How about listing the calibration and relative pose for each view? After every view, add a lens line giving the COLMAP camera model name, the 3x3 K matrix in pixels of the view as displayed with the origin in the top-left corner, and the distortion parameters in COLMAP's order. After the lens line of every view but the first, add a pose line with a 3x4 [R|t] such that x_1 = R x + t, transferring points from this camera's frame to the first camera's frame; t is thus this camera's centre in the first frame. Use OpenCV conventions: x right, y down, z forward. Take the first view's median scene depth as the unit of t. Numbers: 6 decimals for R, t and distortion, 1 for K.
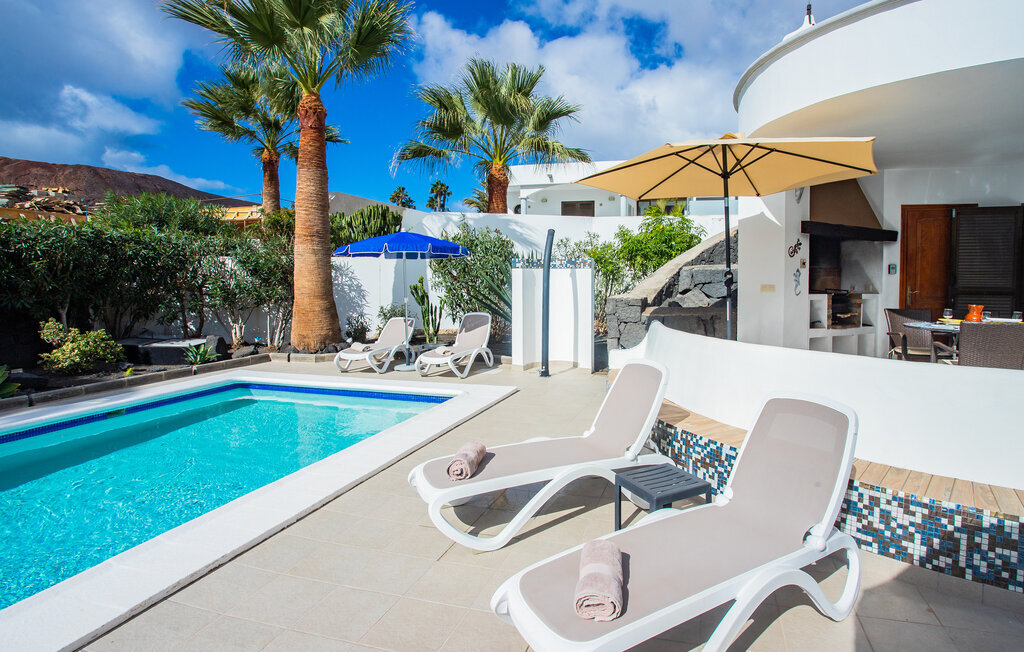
lens RADIAL K [[571.7, 0, 512.6], [0, 571.7, 295.6], [0, 0, 1]] dist [-0.083884, 0.036047]
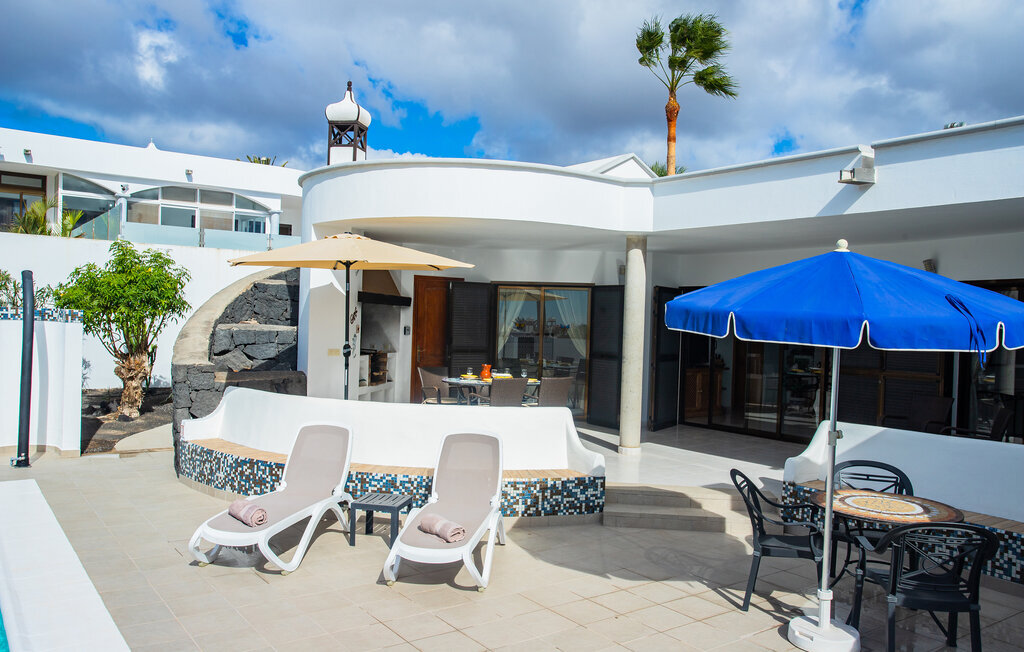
lens RADIAL K [[902.1, 0, 512.0], [0, 902.1, 326.0], [0, 0, 1]] dist [0.008302, 0.008718]
pose [[0.629927, -0.001875, 0.776652, -0.882179], [0.002386, 0.999997, 0.000479, -0.081819], [-0.776651, 0.001551, 0.629929, -0.482929]]
